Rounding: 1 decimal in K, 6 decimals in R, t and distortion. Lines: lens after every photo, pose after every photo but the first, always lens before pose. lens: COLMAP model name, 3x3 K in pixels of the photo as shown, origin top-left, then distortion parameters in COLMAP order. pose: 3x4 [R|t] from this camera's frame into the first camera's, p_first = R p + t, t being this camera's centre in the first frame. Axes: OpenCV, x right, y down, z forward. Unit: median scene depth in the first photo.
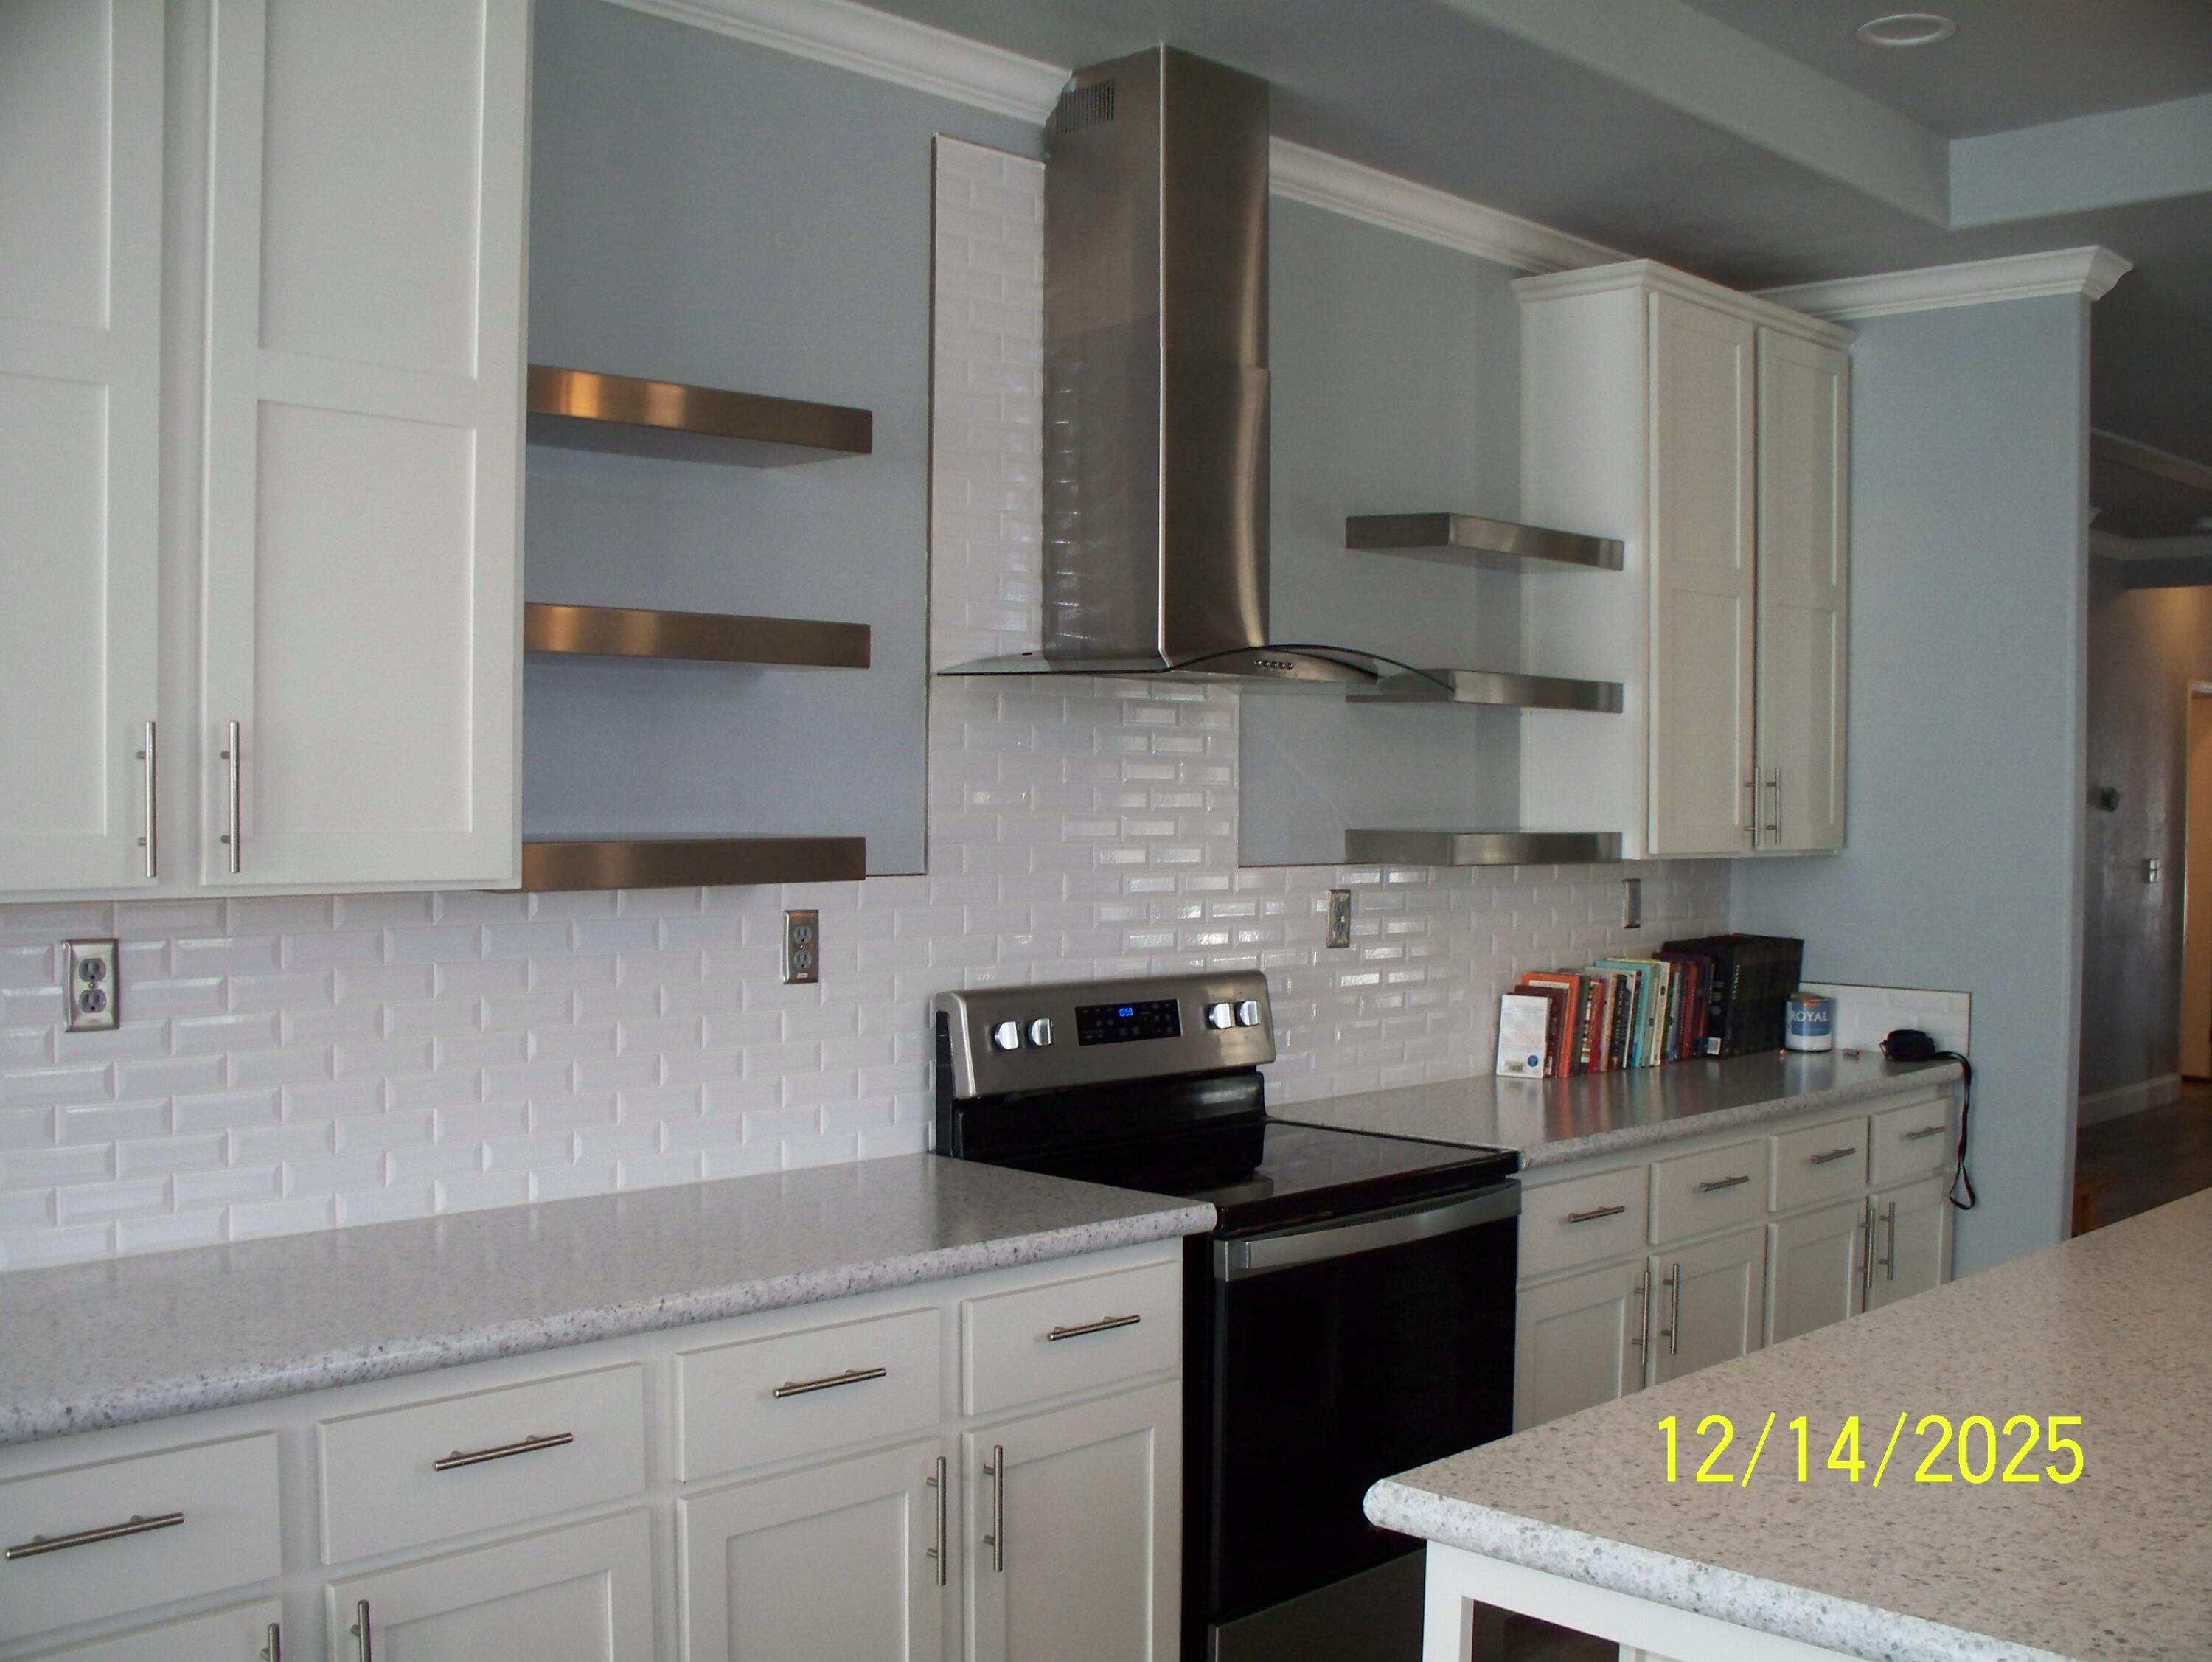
lens RADIAL K [[2307.0, 0, 1106.0], [0, 2307.0, 831.0], [0, 0, 1]] dist [-0.204027, 0.218945]
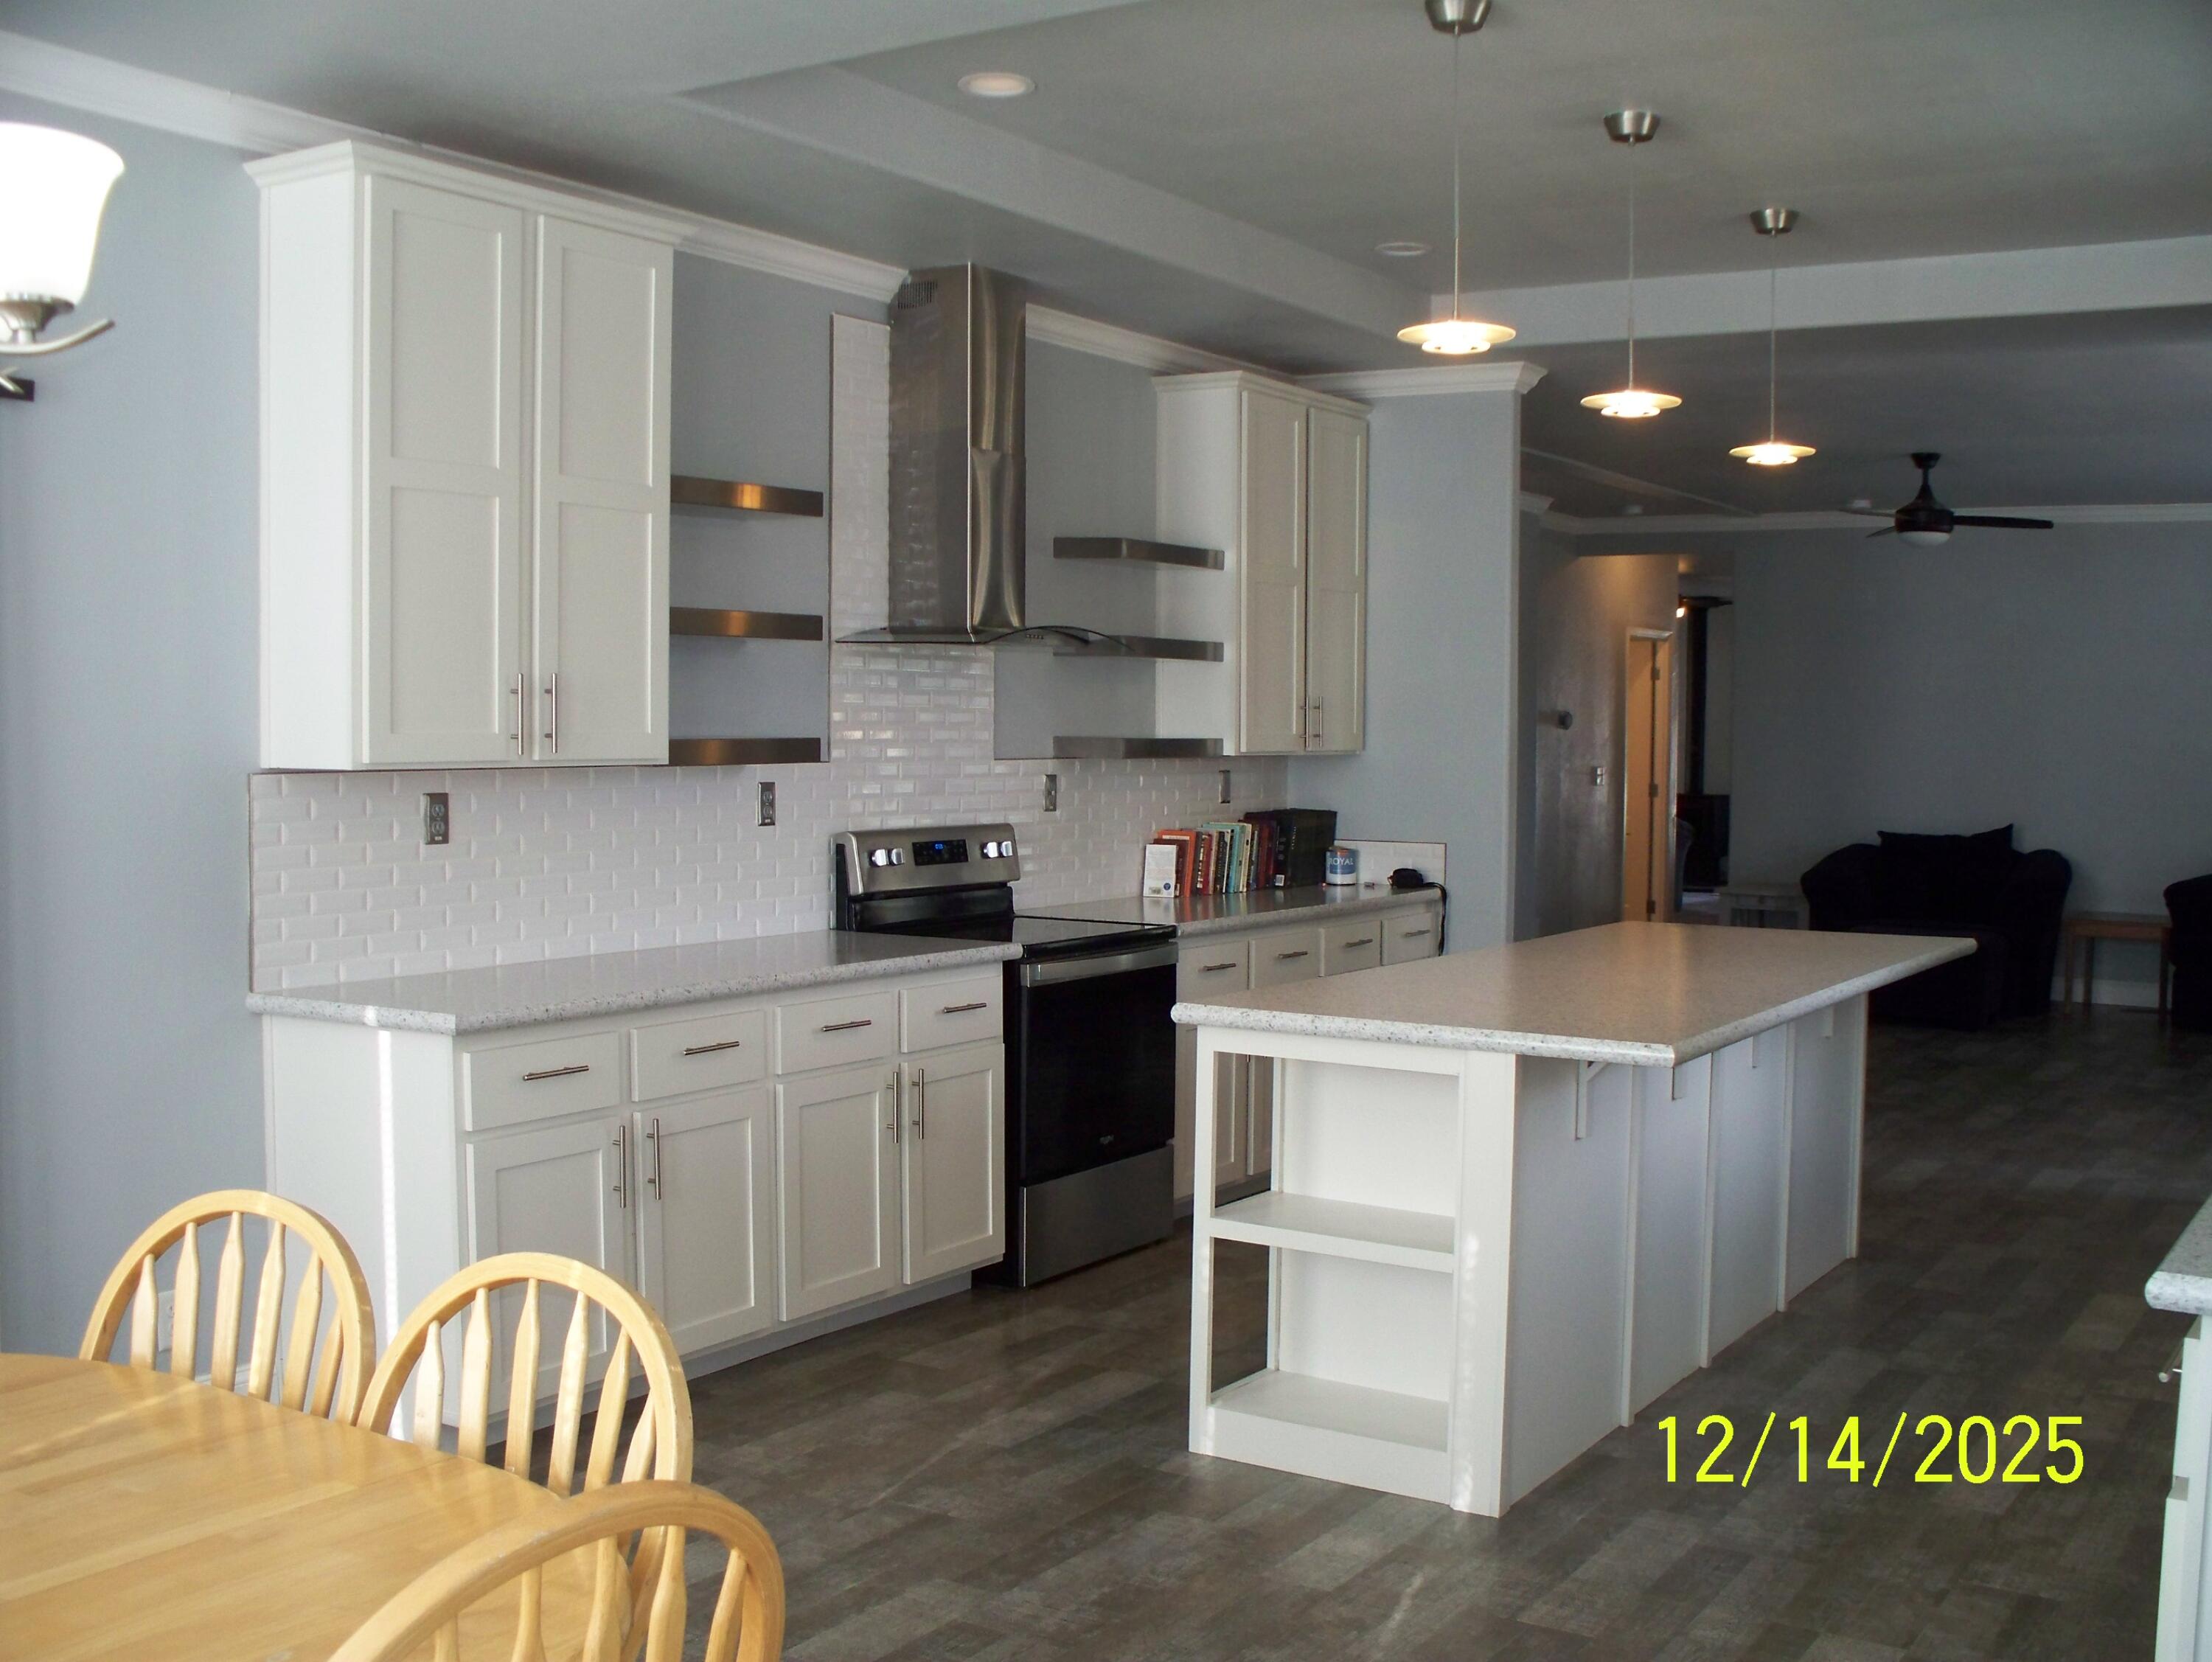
lens RADIAL K [[2307.0, 0, 1106.0], [0, 2307.0, 831.0], [0, 0, 1]] dist [-0.204027, 0.218945]
pose [[0.979085, -0.012716, 0.203054, -0.173043], [0.006392, 0.999475, 0.031767, 0.013523], [-0.203351, -0.029805, 0.978652, -0.526124]]
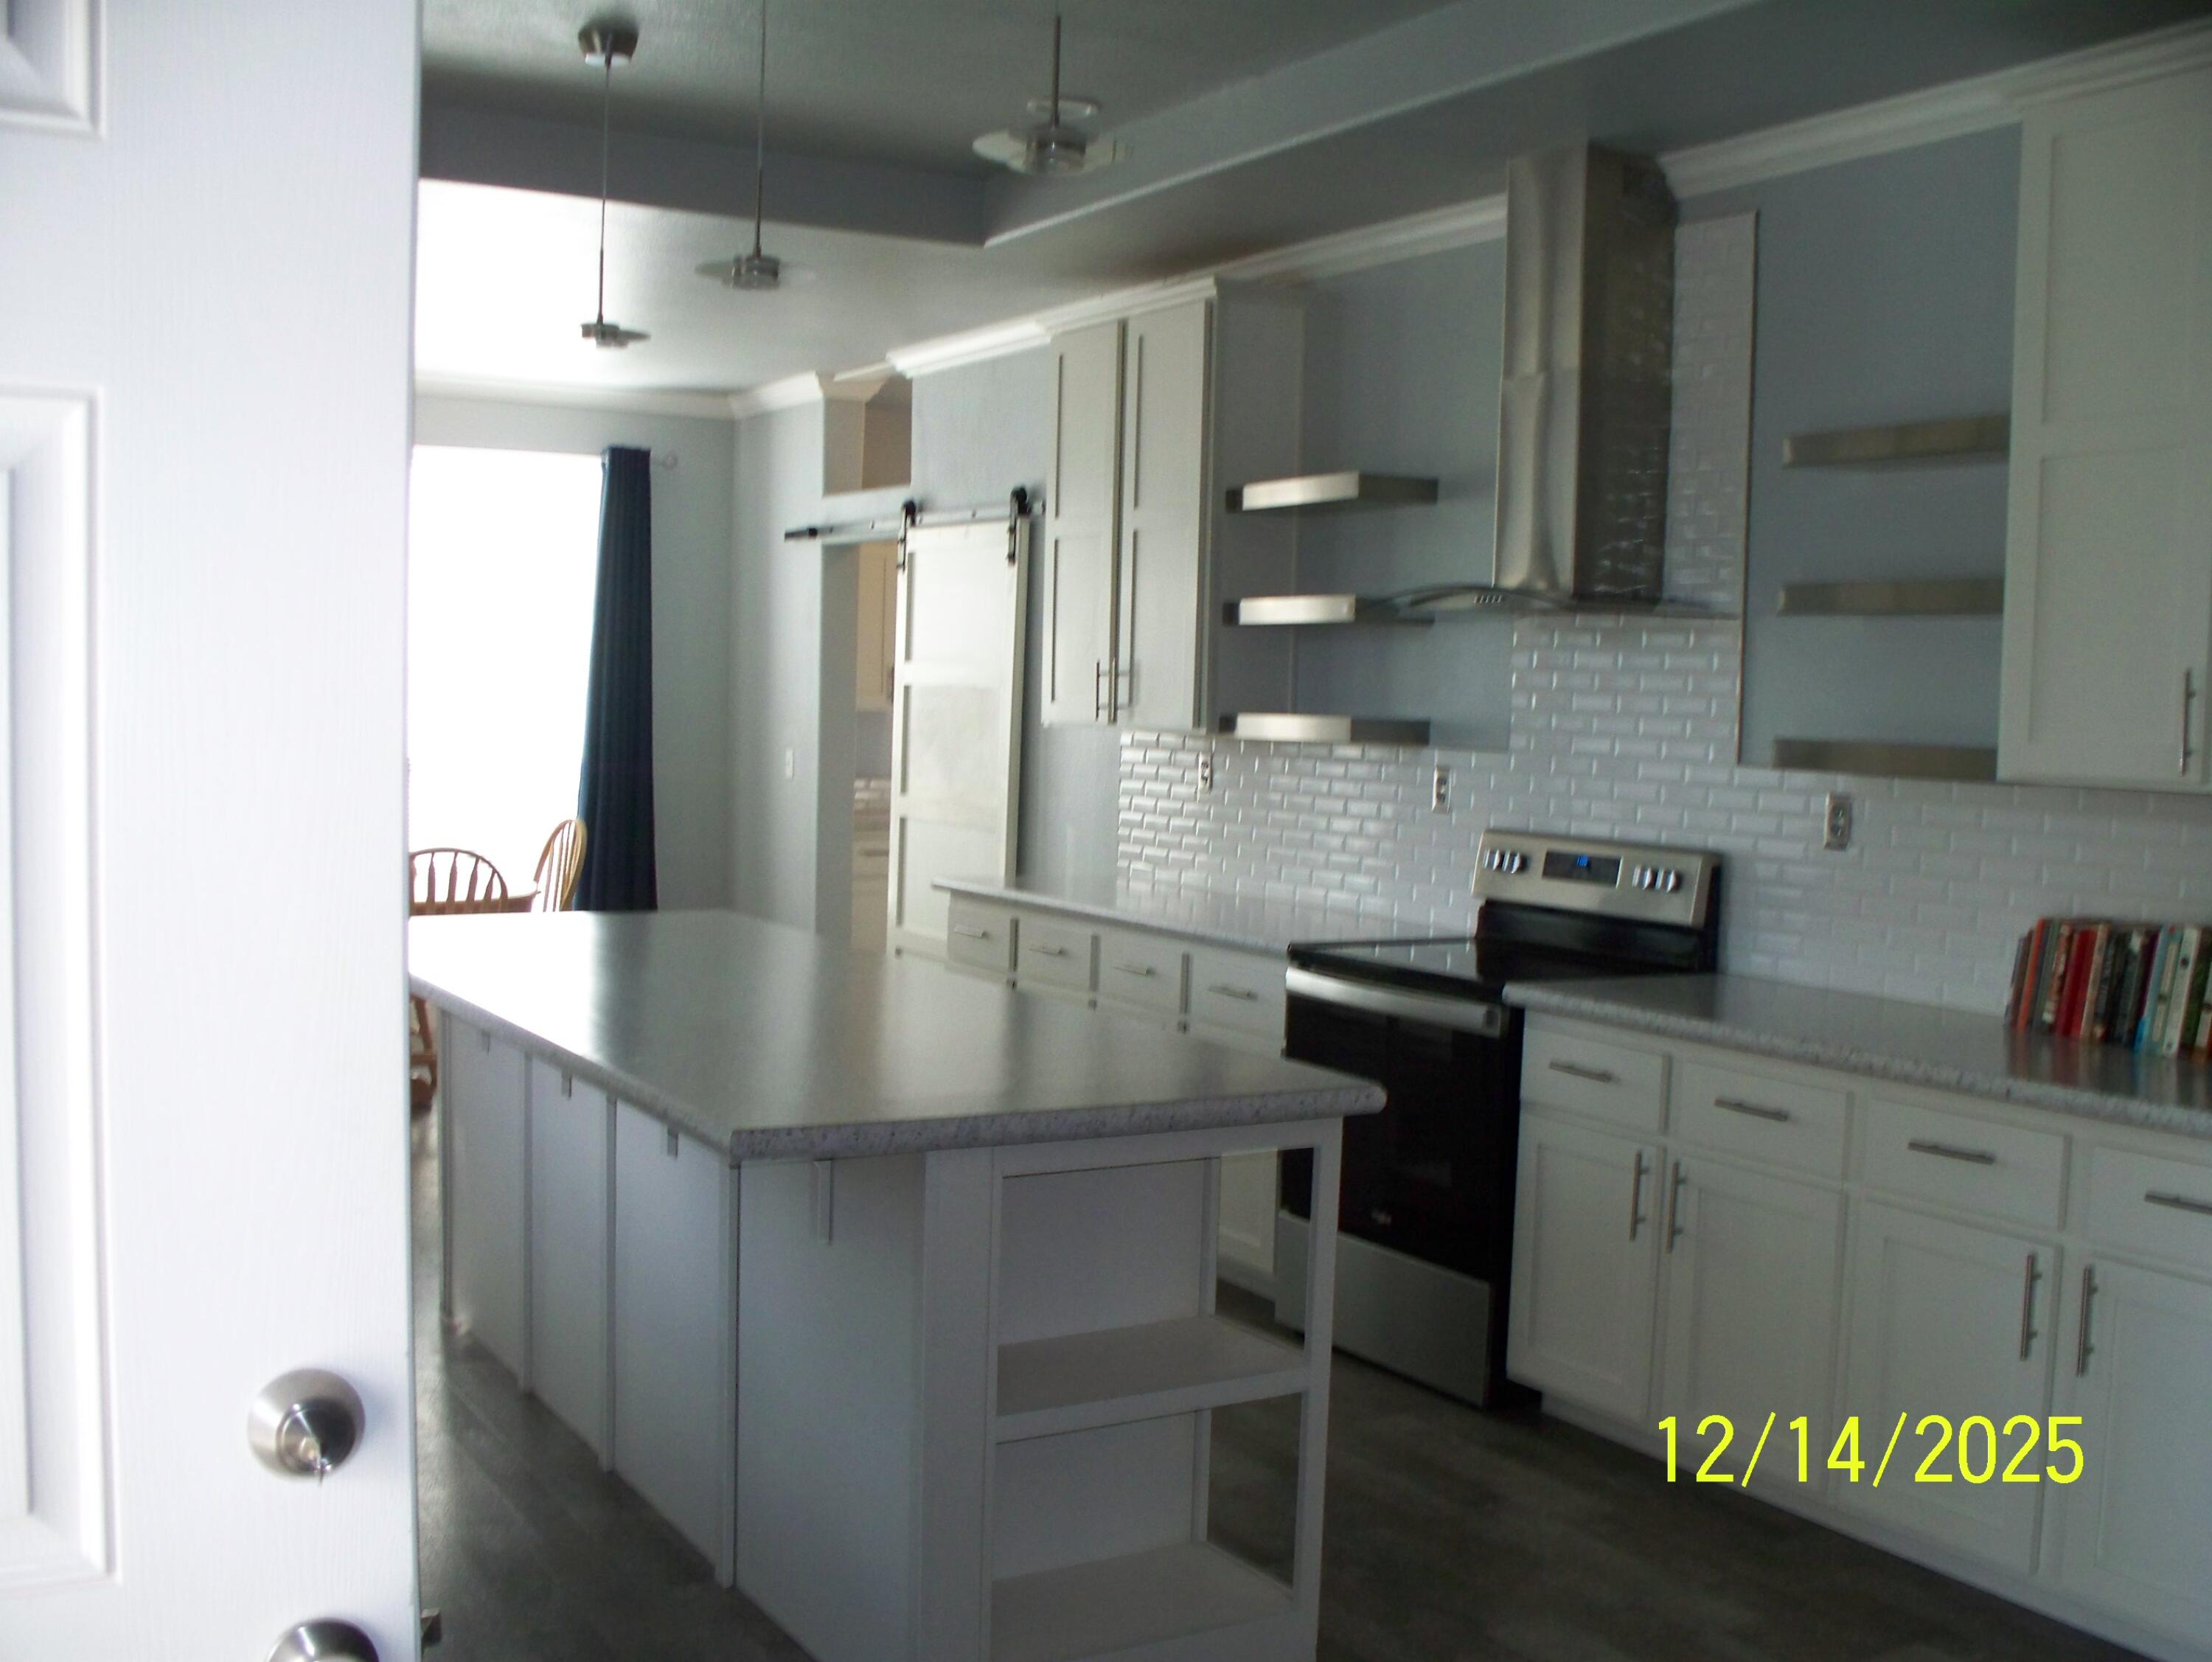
lens RADIAL K [[2307.0, 0, 1106.0], [0, 2307.0, 831.0], [0, 0, 1]] dist [-0.204027, 0.218945]
pose [[-0.258949, 0.053027, -0.964434, 1.139620], [-0.032848, 0.997431, 0.063661, -0.012469], [0.965332, 0.048165, -0.256542, 0.890062]]
